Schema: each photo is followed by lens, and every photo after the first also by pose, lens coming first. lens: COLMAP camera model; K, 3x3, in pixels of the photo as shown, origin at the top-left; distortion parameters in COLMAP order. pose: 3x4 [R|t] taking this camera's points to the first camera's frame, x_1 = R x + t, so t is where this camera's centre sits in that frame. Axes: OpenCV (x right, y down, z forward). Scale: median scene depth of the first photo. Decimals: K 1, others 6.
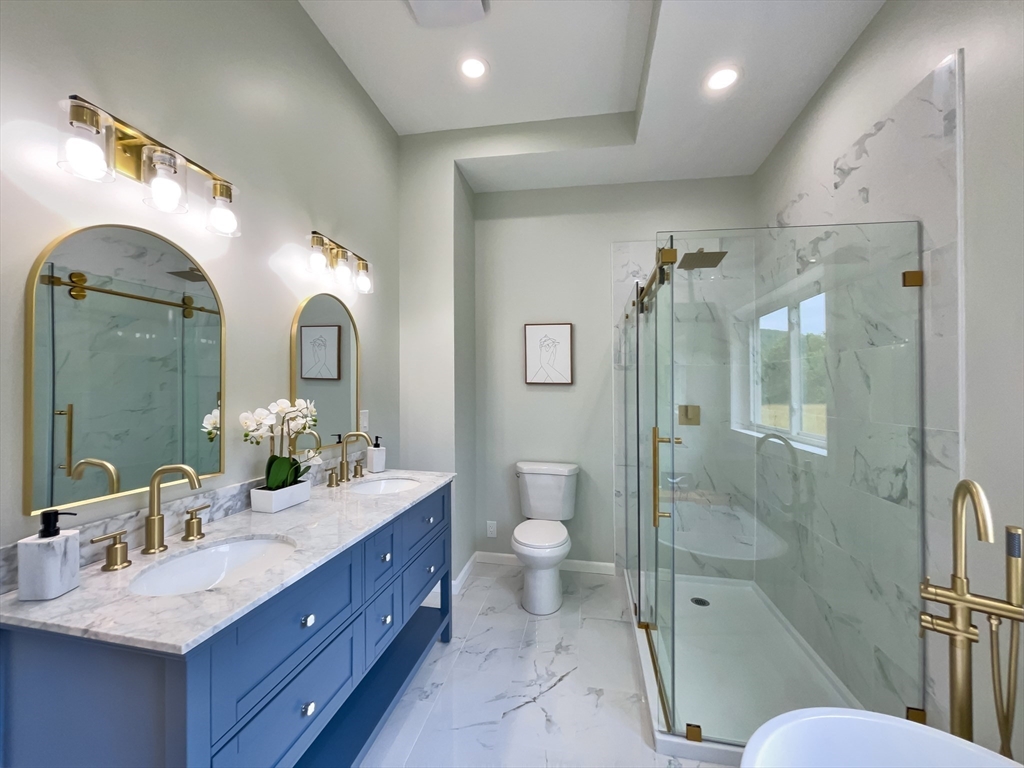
lens RADIAL K [[412.0, 0, 513.6], [0, 412.0, 382.4], [0, 0, 1]] dist [-0.002085, 0.000997]
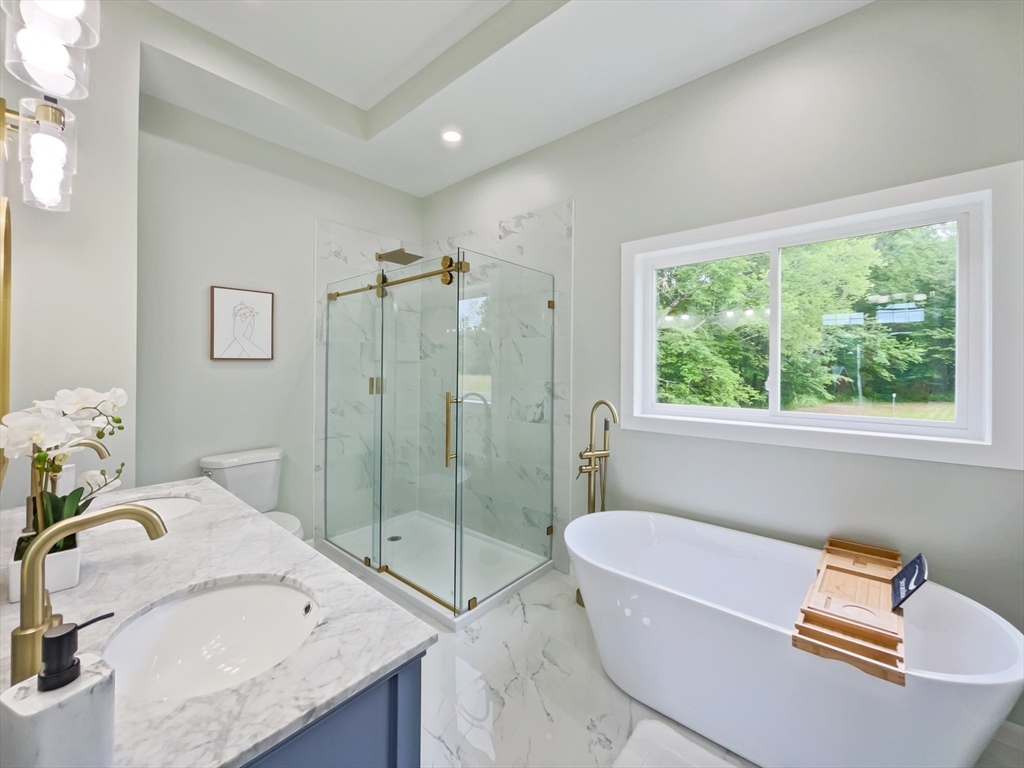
lens RADIAL K [[412.0, 0, 508.1], [0, 412.0, 359.8], [0, 0, 1]] dist [-0.002085, 0.000997]
pose [[0.507889, -0.006698, 0.861397, -0.737348], [-0.000311, 0.999968, 0.007958, -0.006129], [-0.861423, -0.004310, 0.507870, 0.173613]]
